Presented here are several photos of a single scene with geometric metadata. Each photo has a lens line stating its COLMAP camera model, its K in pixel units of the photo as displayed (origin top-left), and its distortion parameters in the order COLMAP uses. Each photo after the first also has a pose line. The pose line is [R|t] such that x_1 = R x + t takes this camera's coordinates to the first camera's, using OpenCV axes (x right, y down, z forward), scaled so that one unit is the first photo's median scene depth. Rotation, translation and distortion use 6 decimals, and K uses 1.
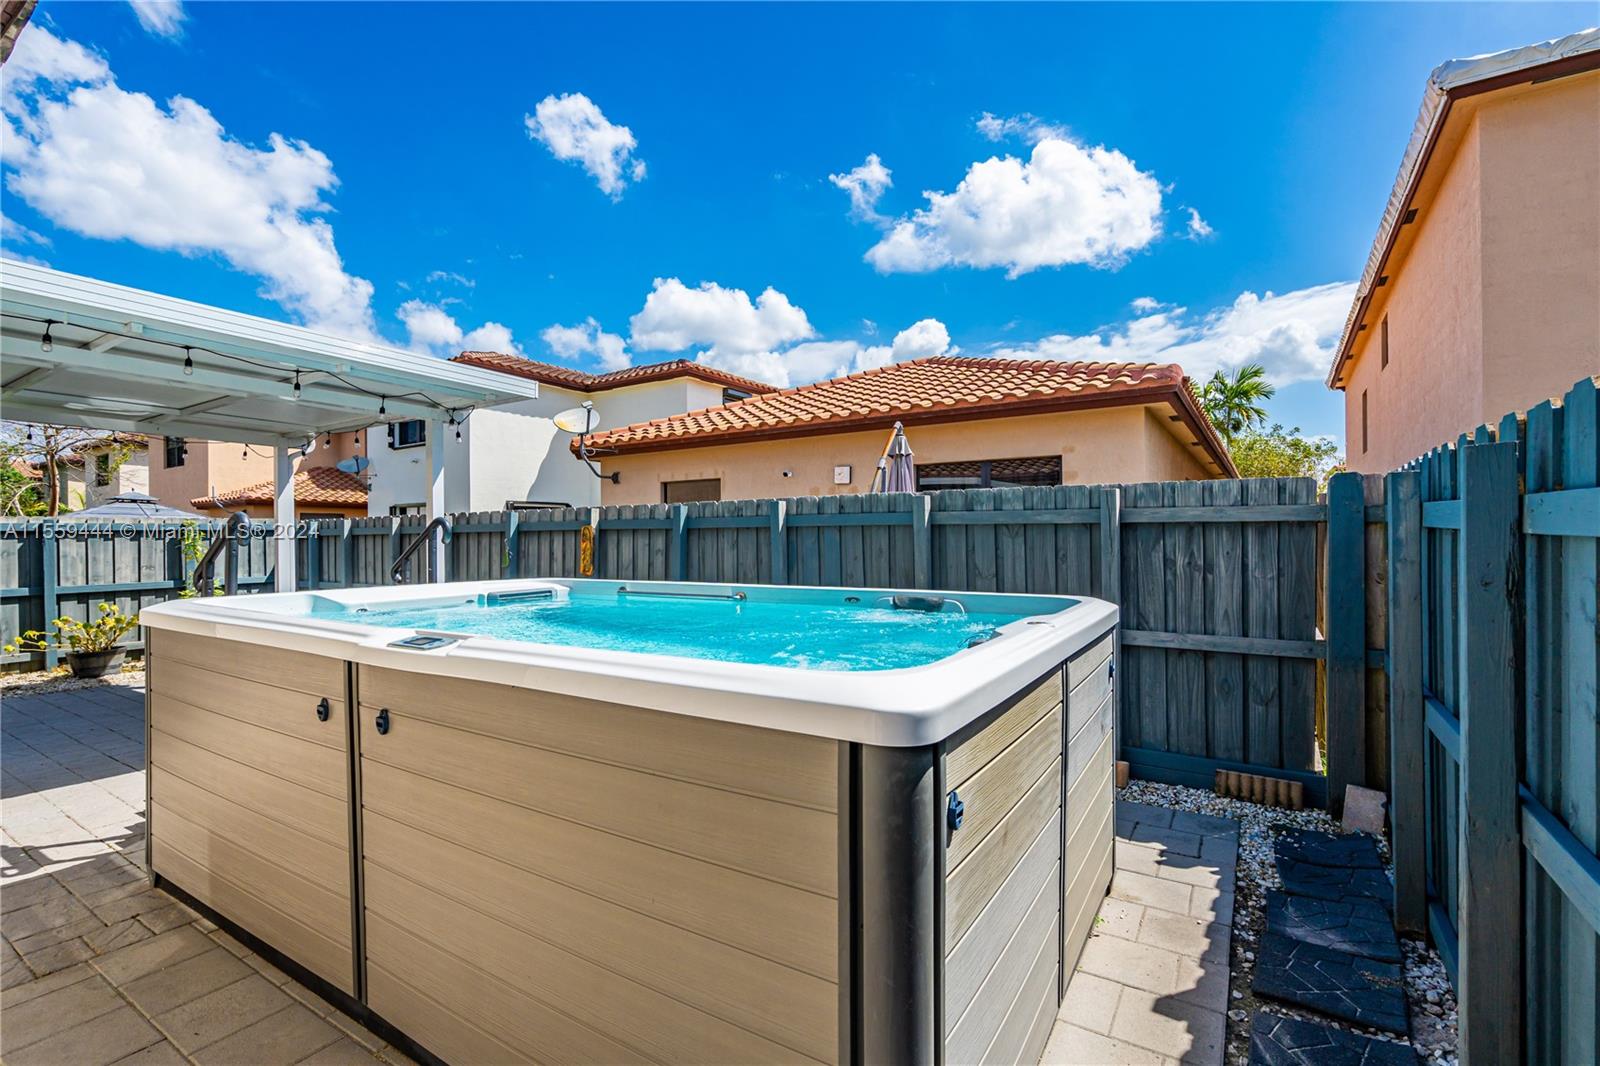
lens RADIAL K [[730.2, 0, 800.0], [0, 730.2, 533.0], [0, 0, 1]] dist [-0.000655, -0.000138]
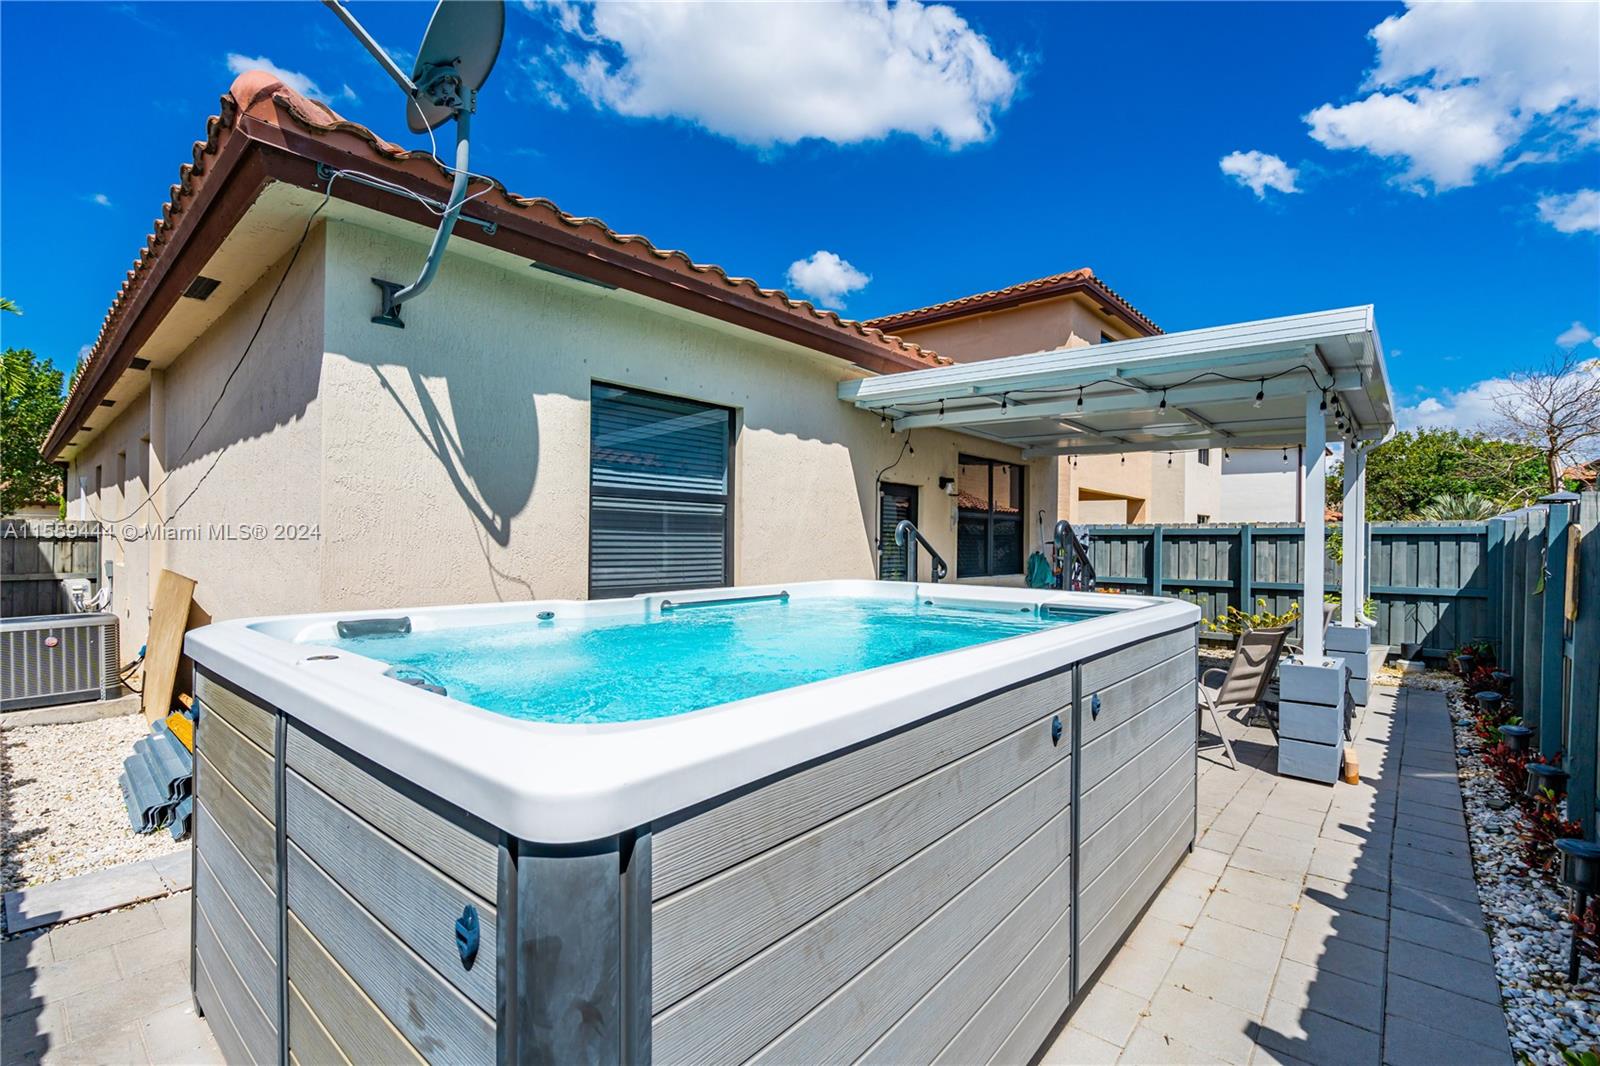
lens RADIAL K [[730.2, 0, 800.0], [0, 730.2, 533.0], [0, 0, 1]] dist [-0.000655, -0.000138]
pose [[-0.128544, -0.005817, -0.991687, 0.270812], [-0.007634, 0.999959, -0.004876, 0.004815], [0.991674, 0.006943, -0.128583, 0.418235]]
